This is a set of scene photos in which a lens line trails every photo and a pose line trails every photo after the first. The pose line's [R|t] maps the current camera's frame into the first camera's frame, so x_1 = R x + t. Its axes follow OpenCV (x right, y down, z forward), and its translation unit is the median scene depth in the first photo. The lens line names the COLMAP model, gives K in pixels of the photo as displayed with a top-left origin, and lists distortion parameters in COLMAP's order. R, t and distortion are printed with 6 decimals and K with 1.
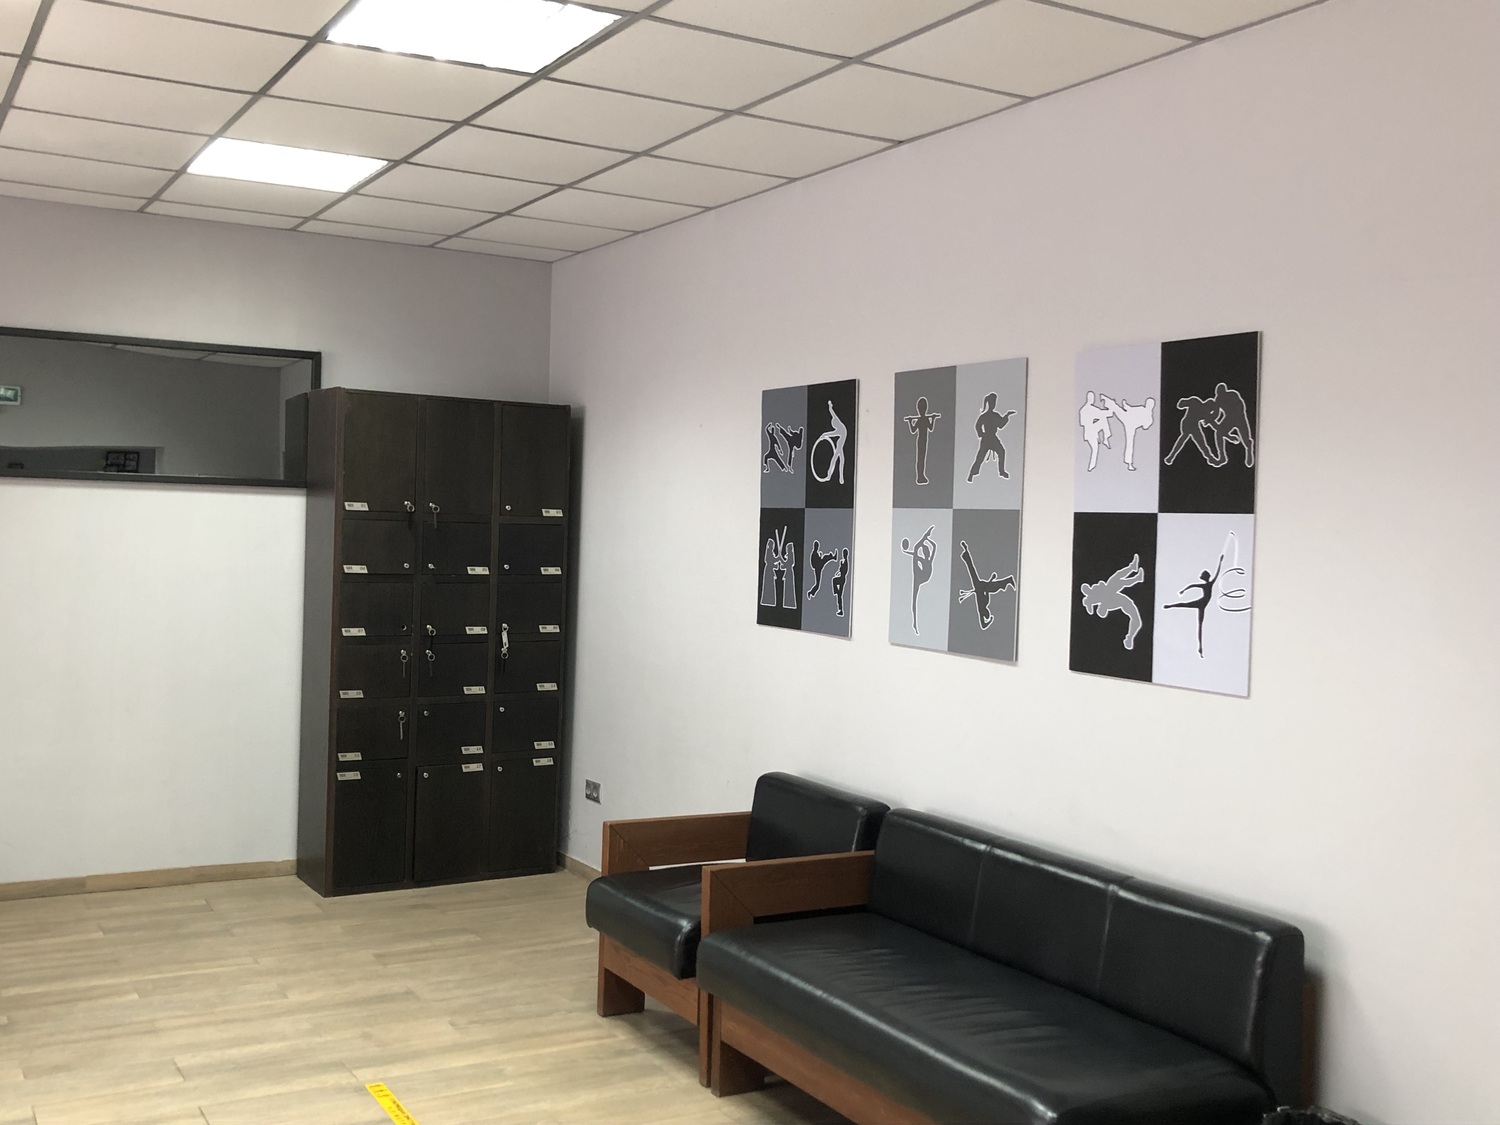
lens RADIAL K [[1512.0, 0, 748.8], [0, 1512.0, 562.2], [0, 0, 1]] dist [0.019283, 0.000000]
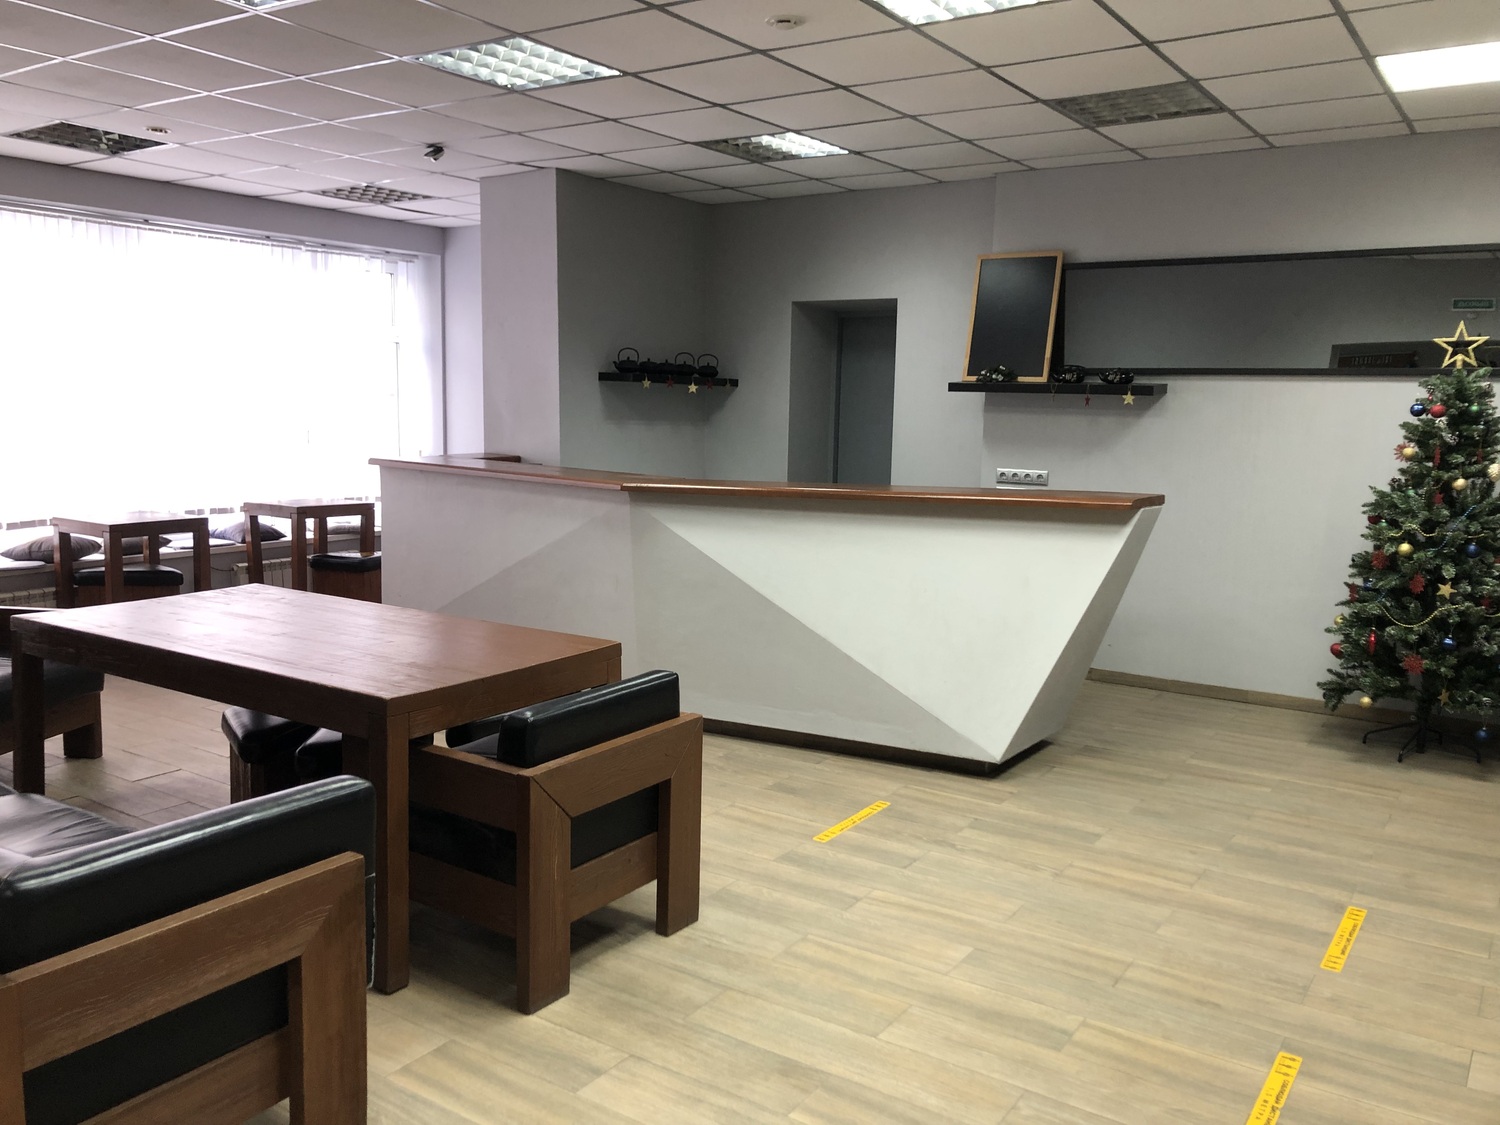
lens RADIAL K [[1247.5, 0, 747.2], [0, 1247.5, 561.1], [0, 0, 1]] dist [-0.005594, -0.002928]
pose [[0.427945, 0.097202, -0.898562, 0.326061], [-0.024484, 0.995082, 0.095983, 0.012470], [0.903473, -0.019075, 0.428221, 0.189583]]
